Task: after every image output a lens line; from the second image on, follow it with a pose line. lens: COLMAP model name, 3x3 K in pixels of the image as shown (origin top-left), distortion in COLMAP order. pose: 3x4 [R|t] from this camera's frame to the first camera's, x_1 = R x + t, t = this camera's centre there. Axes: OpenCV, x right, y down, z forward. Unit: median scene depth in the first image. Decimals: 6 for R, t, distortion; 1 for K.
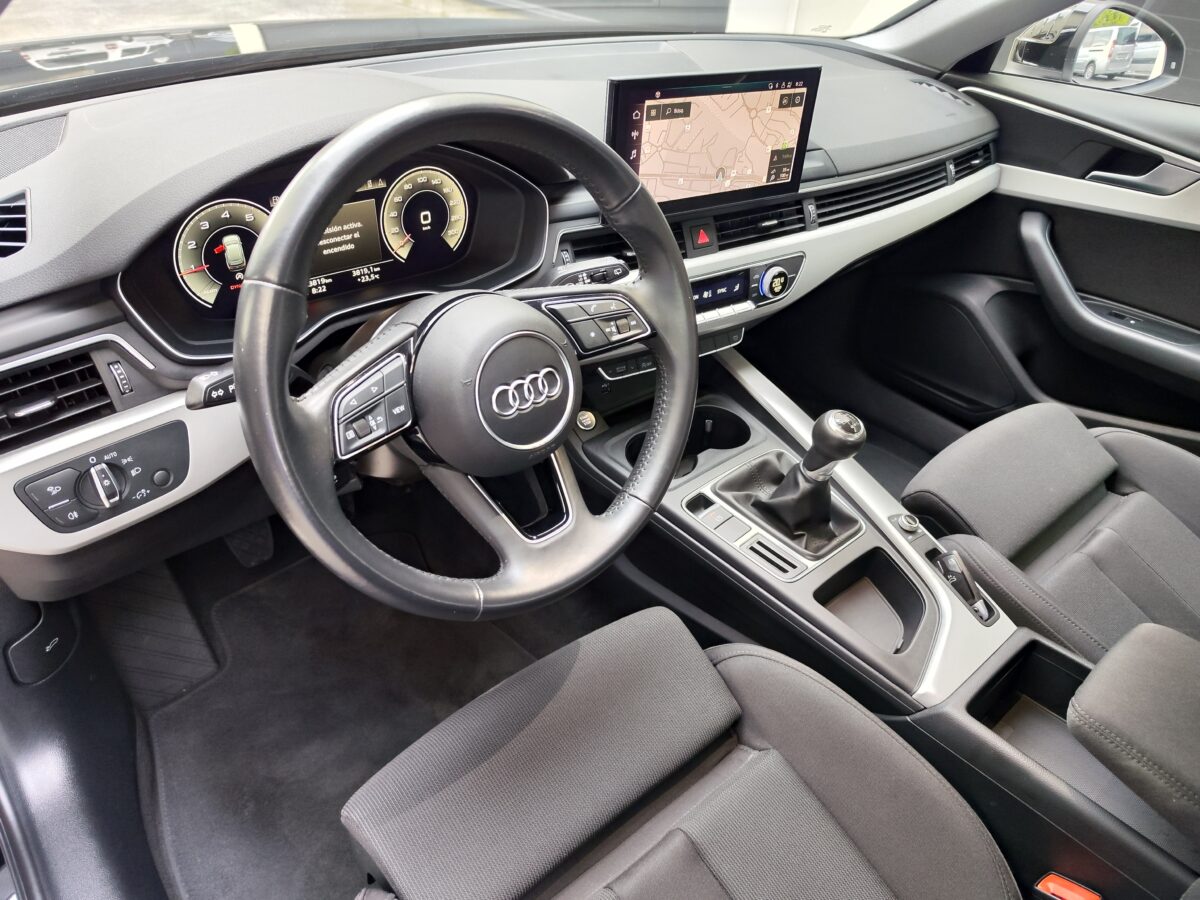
lens RADIAL K [[824.5, 0, 611.7], [0, 824.5, 459.3], [0, 0, 1]] dist [-0.025383, 0.017430]
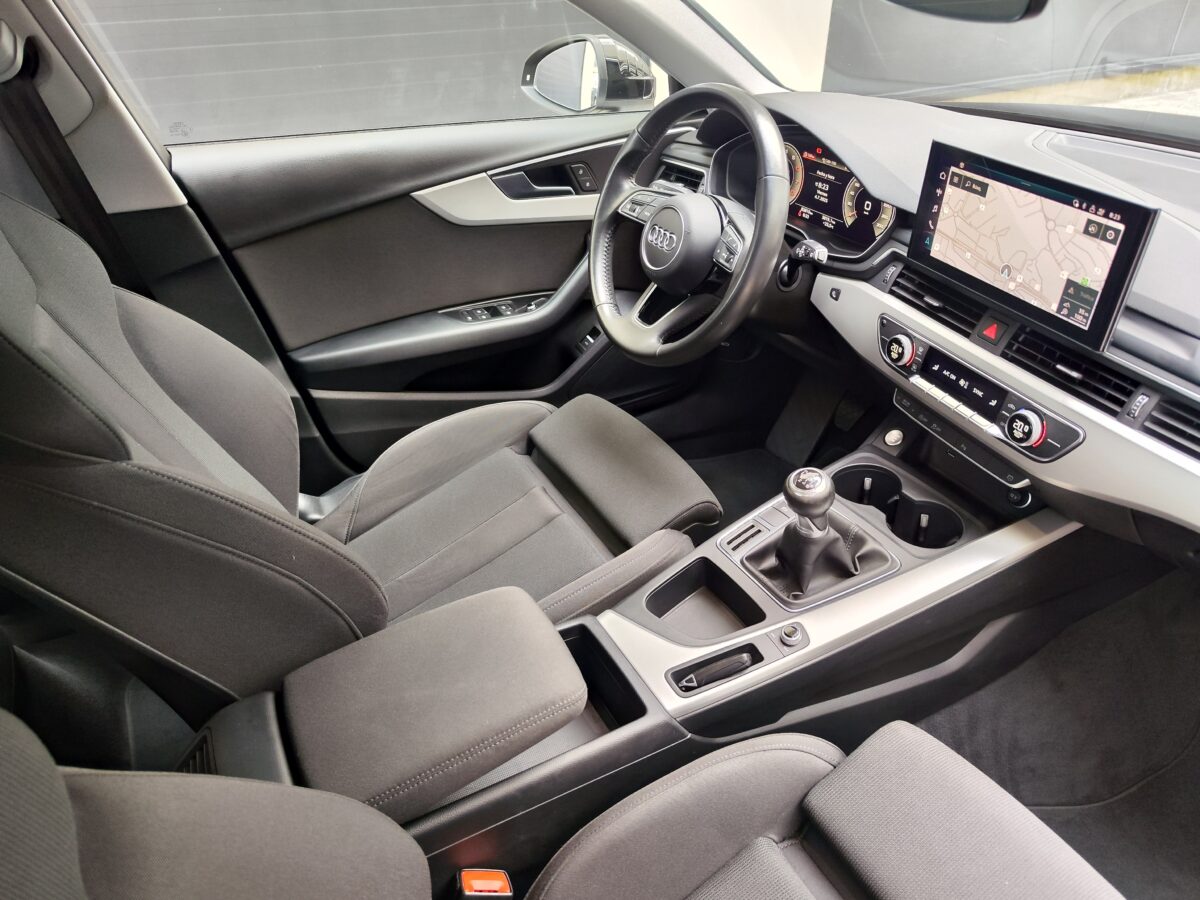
lens RADIAL K [[824.5, 0, 577.2], [0, 824.5, 446.8], [0, 0, 1]] dist [-0.025383, 0.017430]
pose [[-0.239755, 0.471857, -0.848450, 1.181213], [-0.570267, 0.638828, 0.516424, -0.427223], [0.785693, 0.607658, 0.115922, 0.617944]]
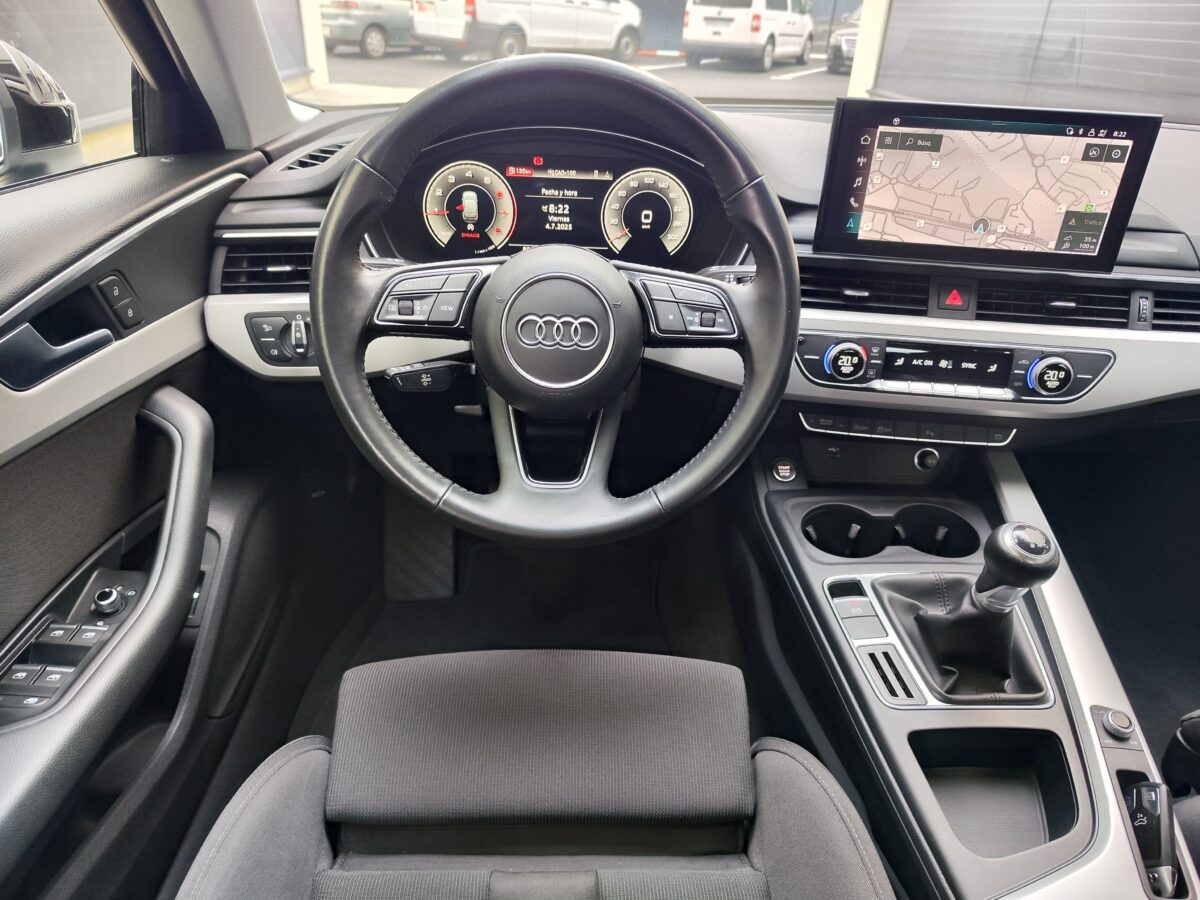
lens RADIAL K [[824.5, 0, 588.9], [0, 824.5, 441.4], [0, 0, 1]] dist [-0.025383, 0.017430]
pose [[0.762308, 0.265815, -0.590109, 0.387366], [-0.365796, 0.929127, -0.054013, 0.059740], [0.533929, 0.257034, 0.805514, 0.148163]]
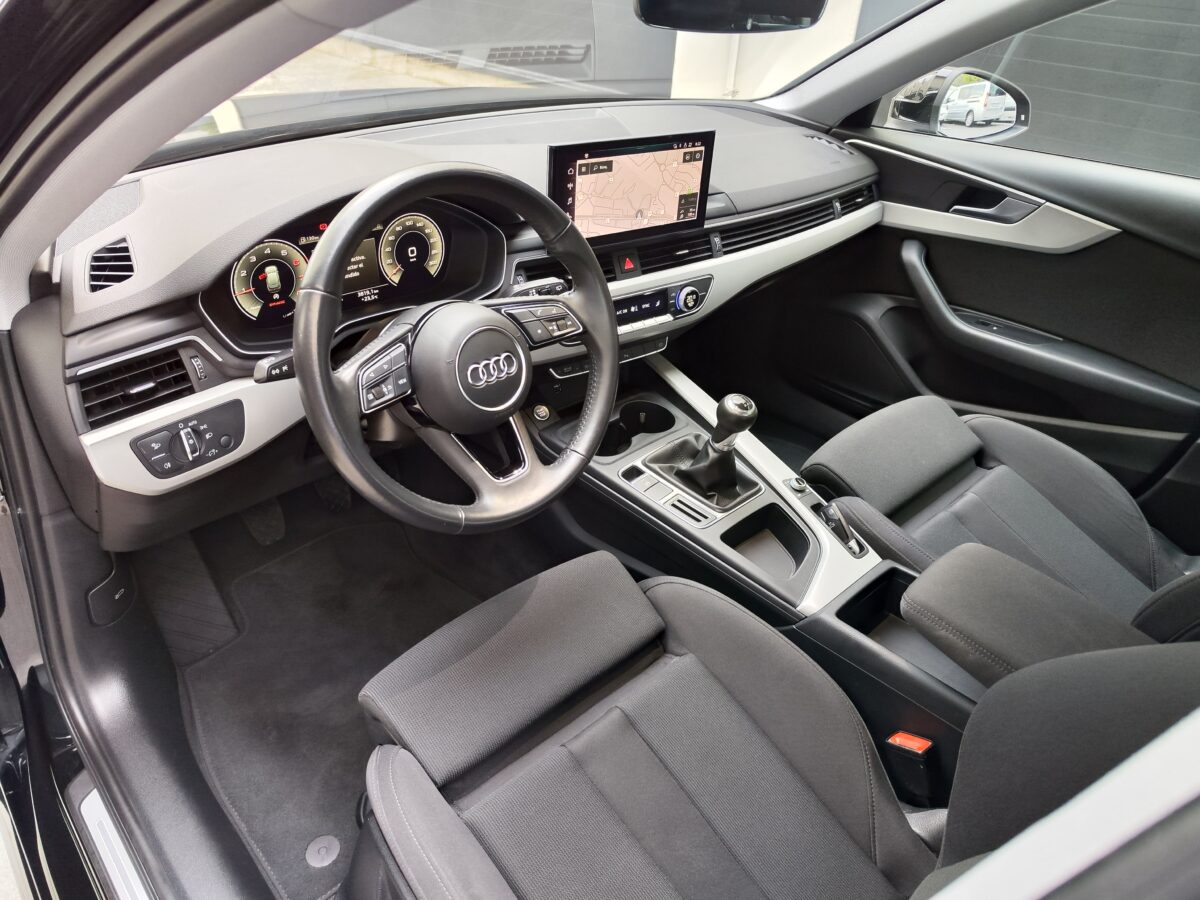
lens RADIAL K [[824.5, 0, 595.0], [0, 824.5, 466.7], [0, 0, 1]] dist [-0.025383, 0.017430]
pose [[0.999447, -0.027236, 0.019061, 0.027772], [0.027986, 0.998796, -0.040294, 0.098353], [-0.017941, 0.040806, 0.999006, -0.271264]]
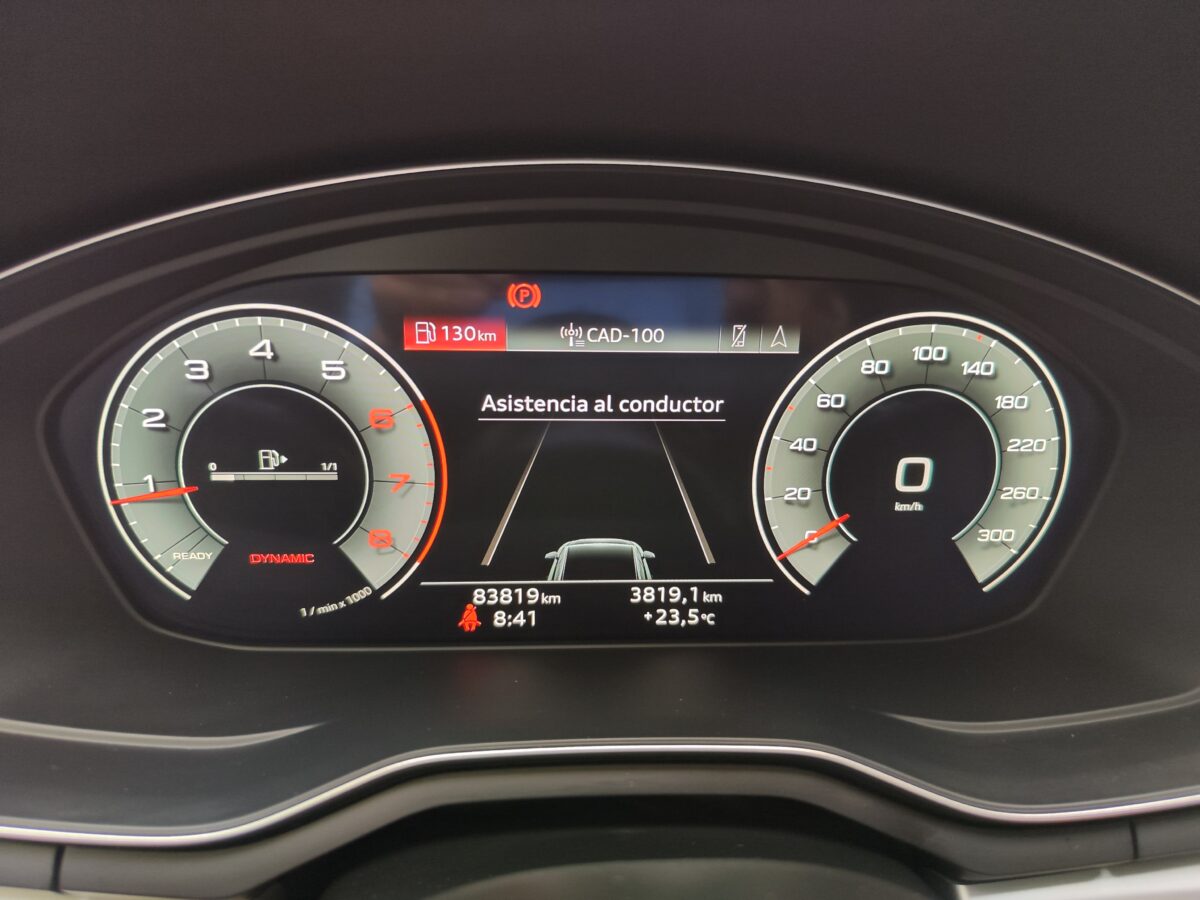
lens RADIAL K [[864.2, 0, 608.8], [0, 864.2, 447.1], [0, 0, 1]] dist [-0.037013, 0.001193]
pose [[0.791301, 0.172749, -0.586516, -0.116747], [-0.332391, 0.926667, -0.175511, -0.188045], [0.513186, 0.333835, 0.790692, 0.615470]]
